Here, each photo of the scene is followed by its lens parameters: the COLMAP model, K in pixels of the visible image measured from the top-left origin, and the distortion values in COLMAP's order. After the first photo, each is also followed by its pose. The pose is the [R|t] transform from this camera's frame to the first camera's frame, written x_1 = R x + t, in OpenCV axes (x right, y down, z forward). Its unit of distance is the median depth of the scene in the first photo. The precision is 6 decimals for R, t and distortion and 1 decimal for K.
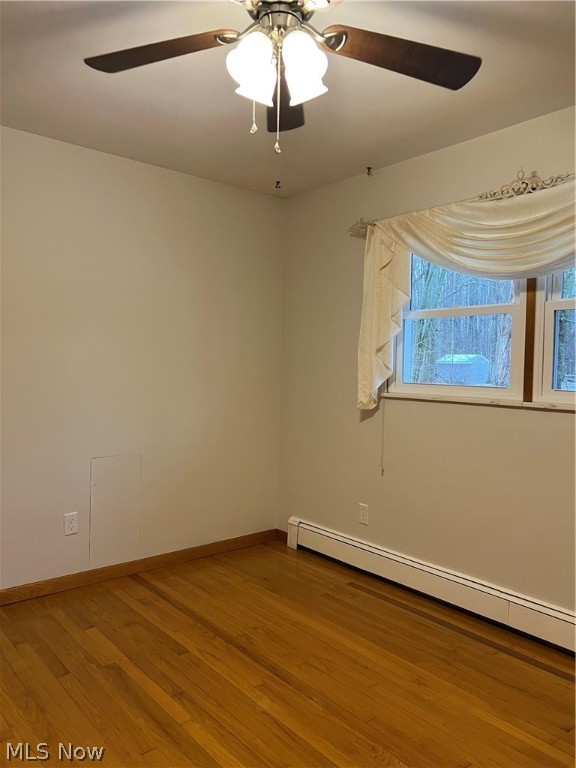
lens RADIAL K [[582.8, 0, 276.3], [0, 582.8, 378.1], [0, 0, 1]] dist [0.029969, -0.009923]
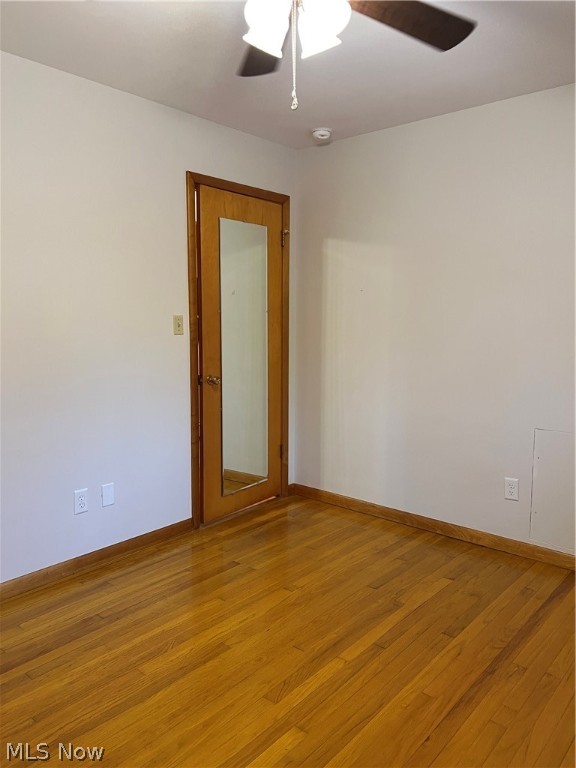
lens RADIAL K [[568.8, 0, 288.0], [0, 568.8, 384.0], [0, 0, 1]] dist [0.012505, -0.001903]
pose [[0.170581, 0.098641, -0.980394, 0.658162], [-0.031048, 0.995021, 0.094711, -0.012353], [0.984854, 0.014284, 0.172794, 0.580445]]
